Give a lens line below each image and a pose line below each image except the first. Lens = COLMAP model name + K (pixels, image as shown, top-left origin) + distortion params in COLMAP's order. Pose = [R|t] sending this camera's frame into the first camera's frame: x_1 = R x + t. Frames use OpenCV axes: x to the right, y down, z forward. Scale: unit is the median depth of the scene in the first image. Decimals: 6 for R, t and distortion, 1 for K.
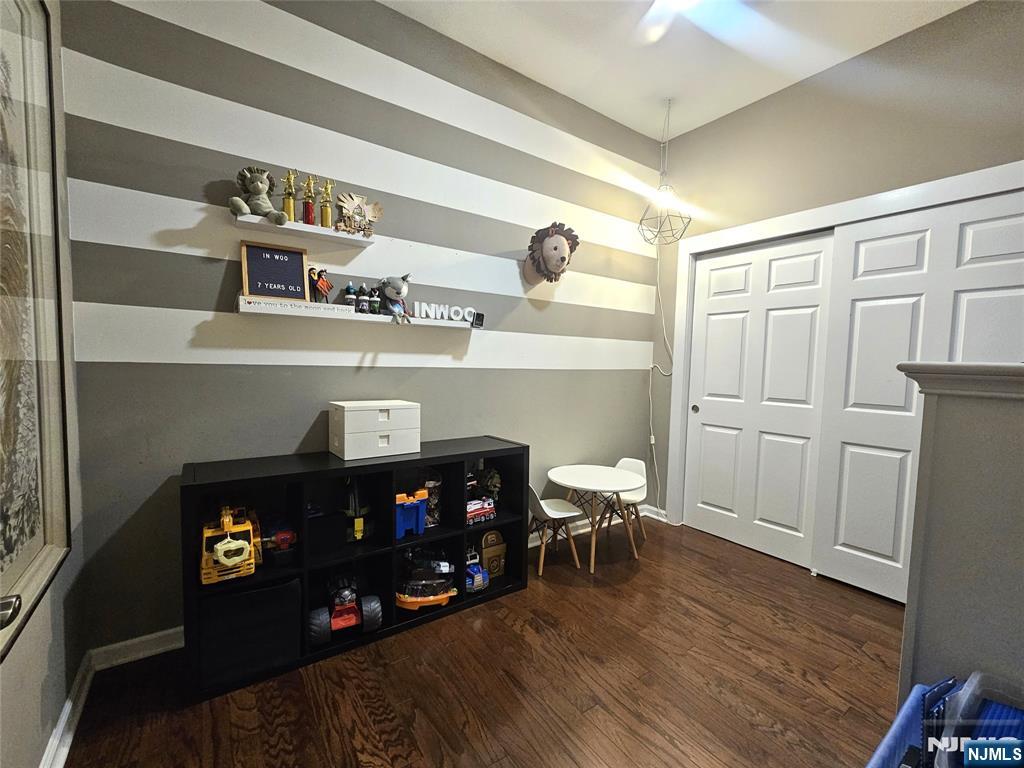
lens RADIAL K [[441.3, 0, 506.7], [0, 441.3, 391.6], [0, 0, 1]] dist [-0.000742, 0.000060]
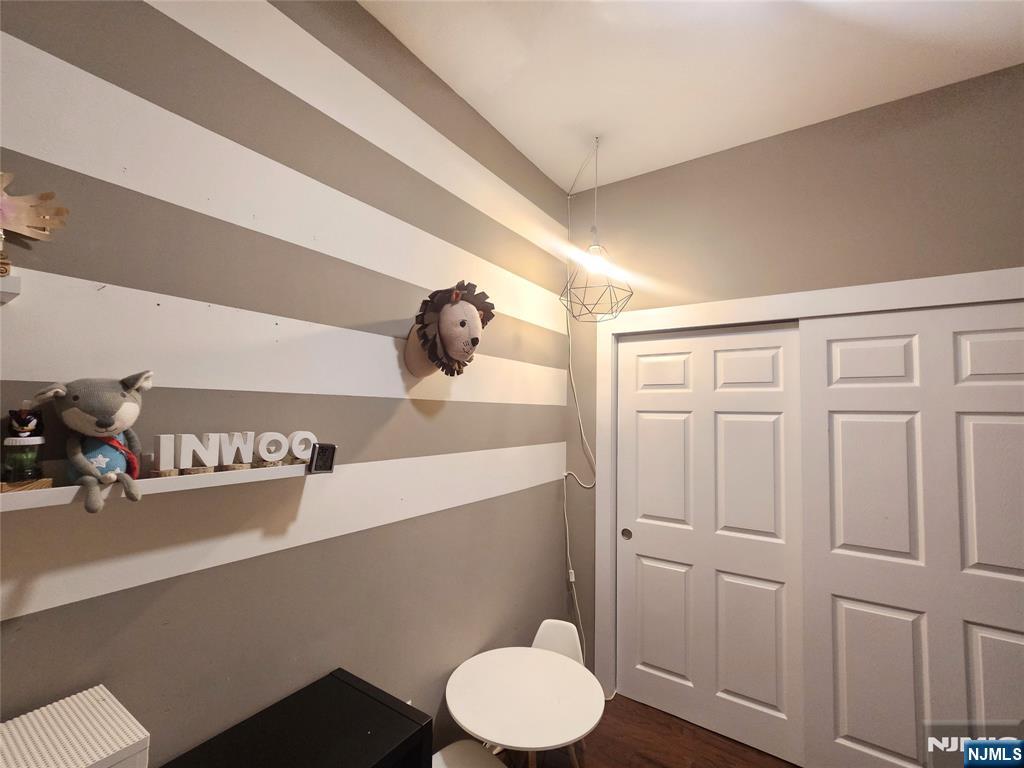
lens RADIAL K [[441.3, 0, 506.7], [0, 441.3, 391.6], [0, 0, 1]] dist [-0.000742, 0.000060]
pose [[0.938625, 0.009386, 0.344813, -0.038449], [0.027689, 0.994354, -0.102439, -0.166606], [-0.343827, 0.105700, 0.933065, 0.423188]]
